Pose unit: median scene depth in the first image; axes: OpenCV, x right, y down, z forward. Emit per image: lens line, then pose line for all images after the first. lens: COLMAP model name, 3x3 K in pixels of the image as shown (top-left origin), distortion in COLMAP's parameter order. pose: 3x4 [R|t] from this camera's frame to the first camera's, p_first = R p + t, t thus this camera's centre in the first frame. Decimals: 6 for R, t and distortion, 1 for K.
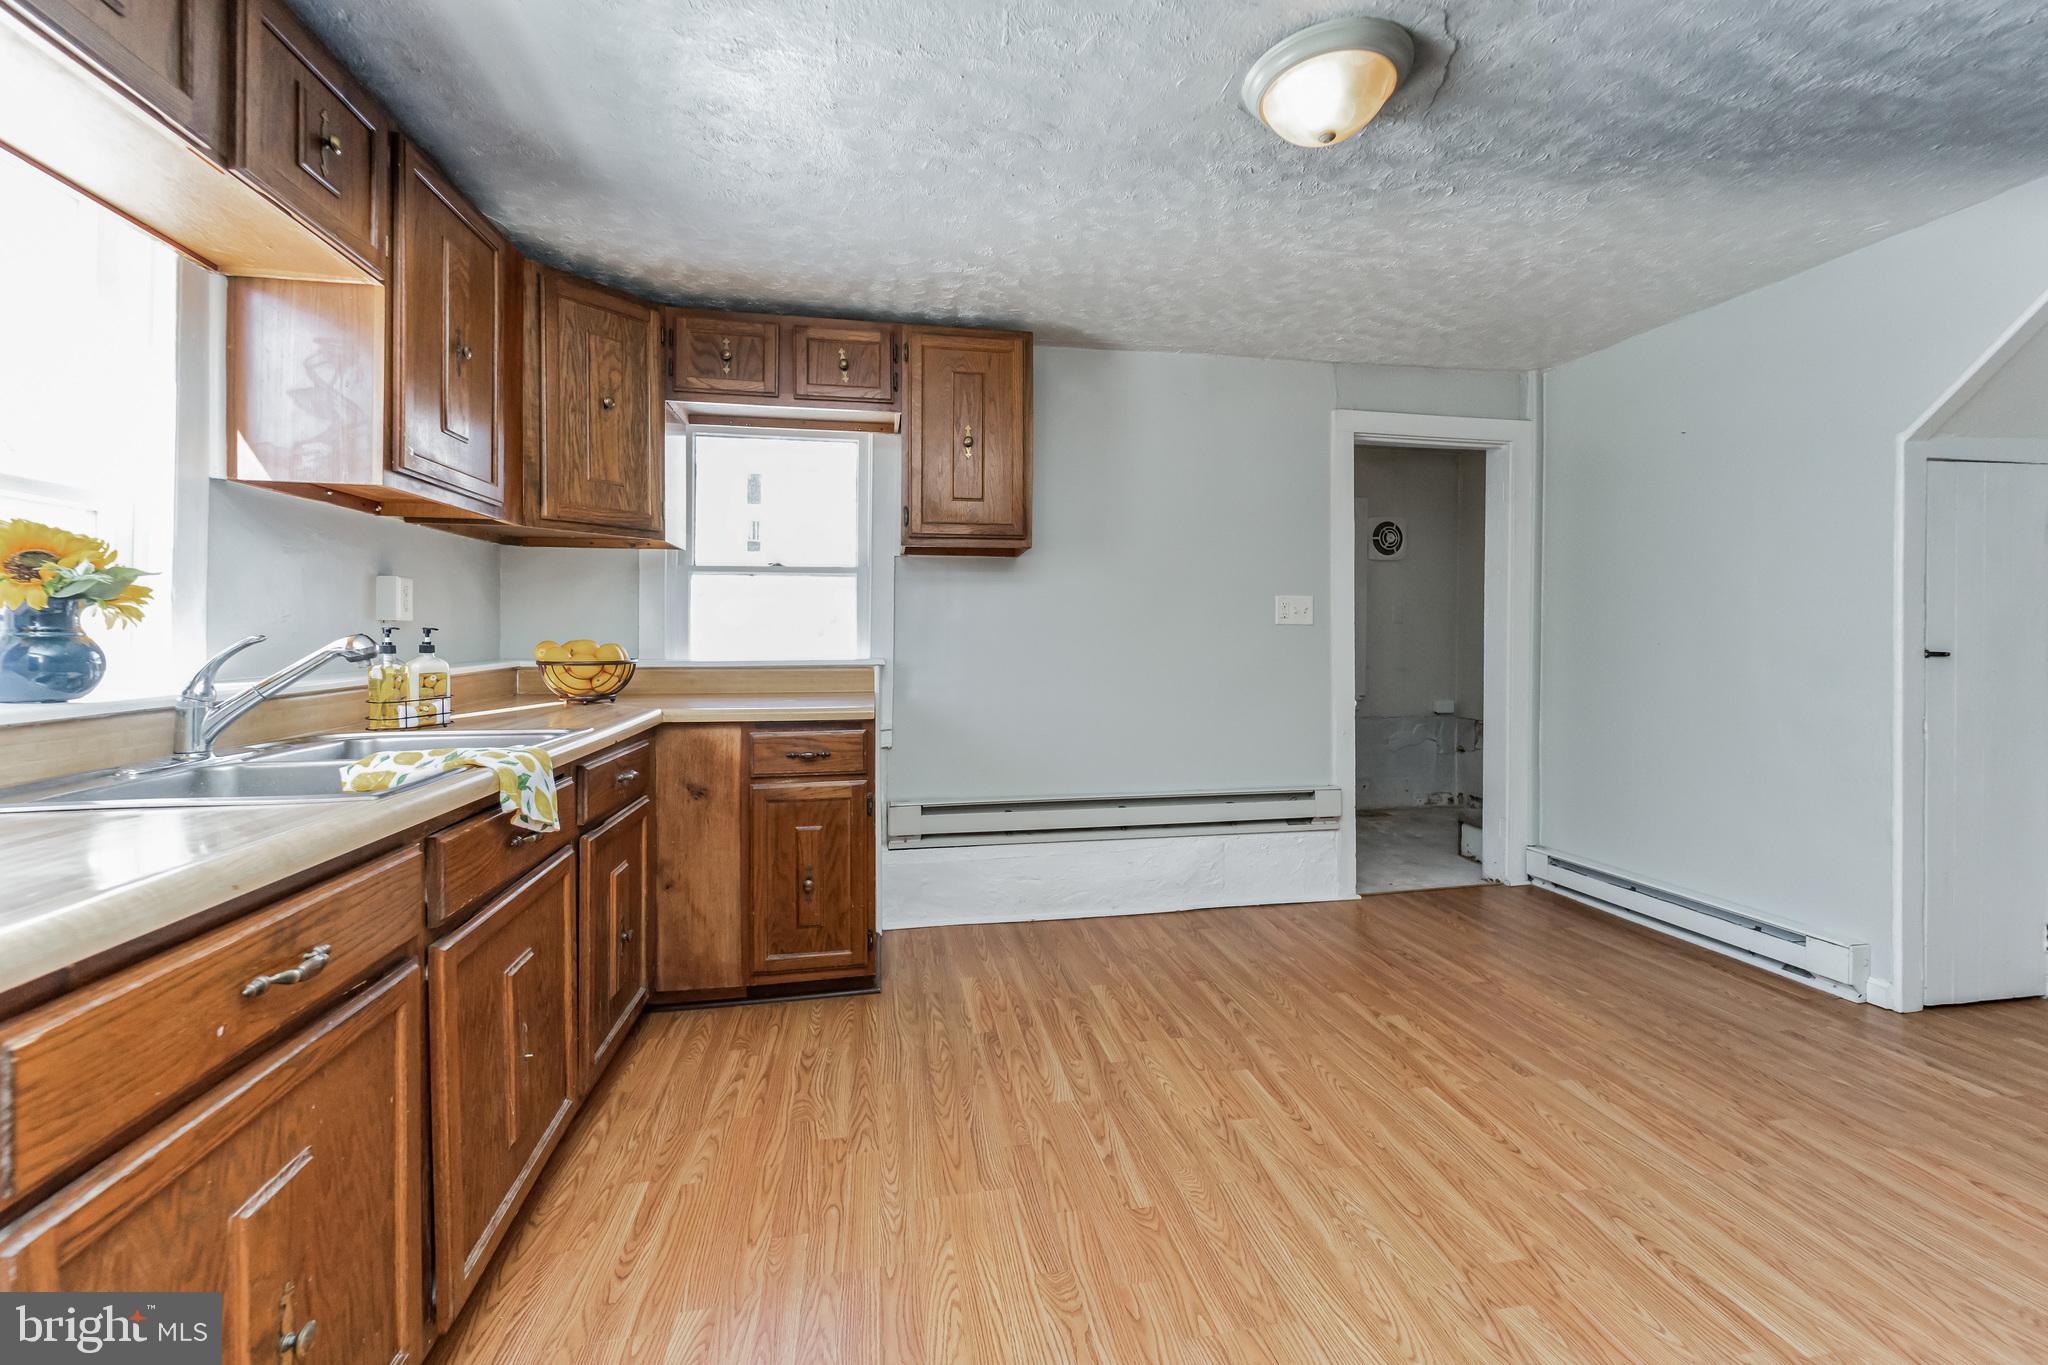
lens RADIAL K [[831.6, 0, 1028.9], [0, 831.6, 648.0], [0, 0, 1]] dist [0.000220, -0.000251]
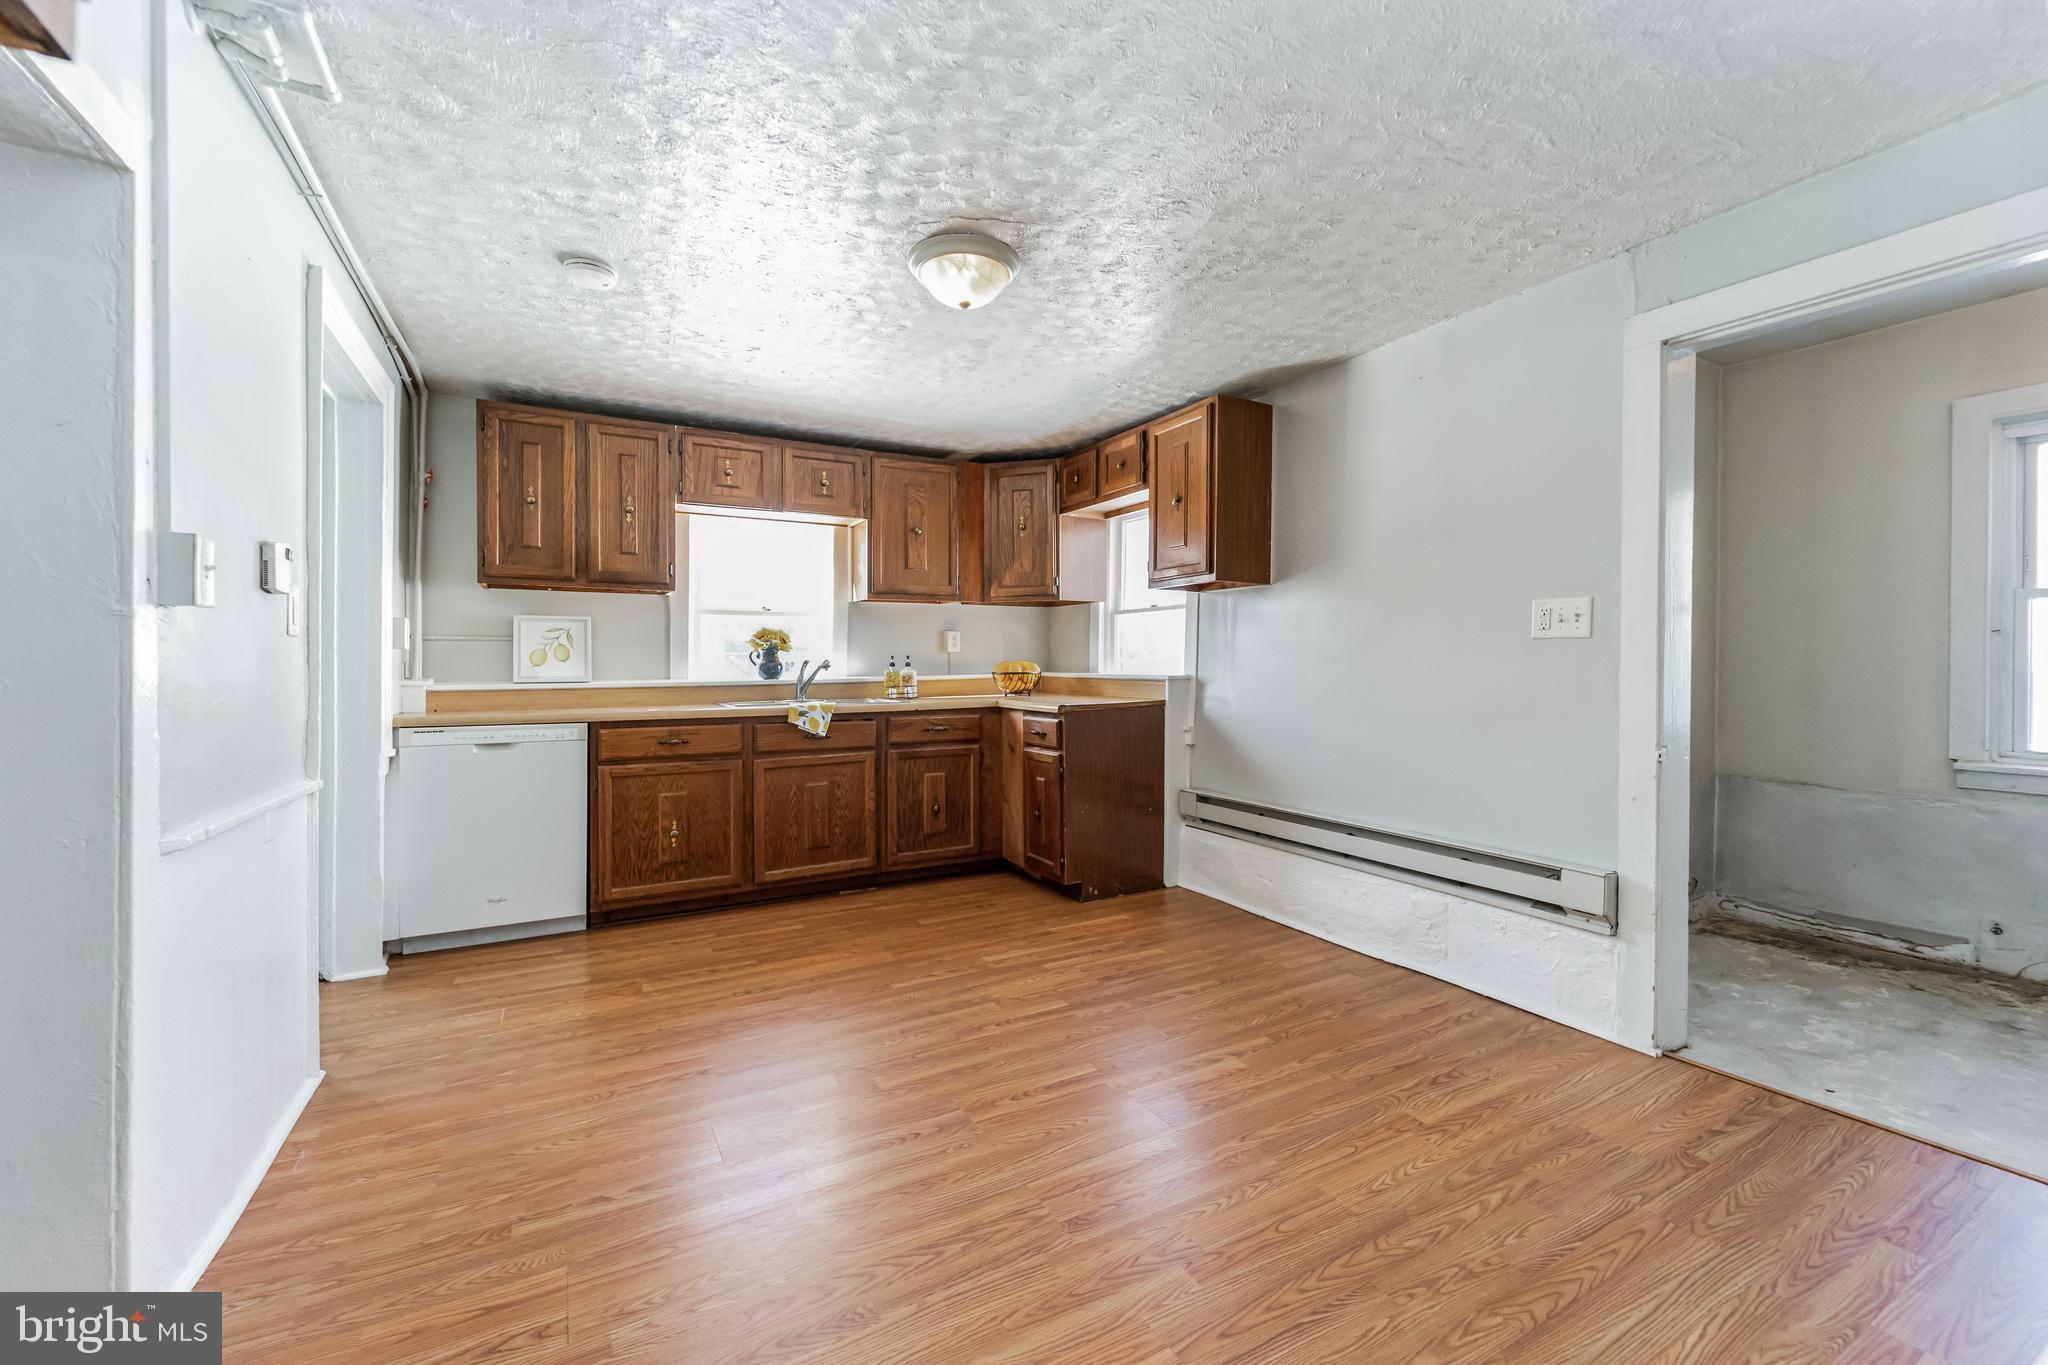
lens RADIAL K [[842.3, 0, 1041.1], [0, 842.3, 668.4], [0, 0, 1]] dist [0.003222, -0.000128]
pose [[0.323648, 0.006310, -0.946157, 1.268248], [-0.008807, 0.999955, 0.003656, -0.000926], [0.946137, 0.007149, 0.323689, 0.481608]]
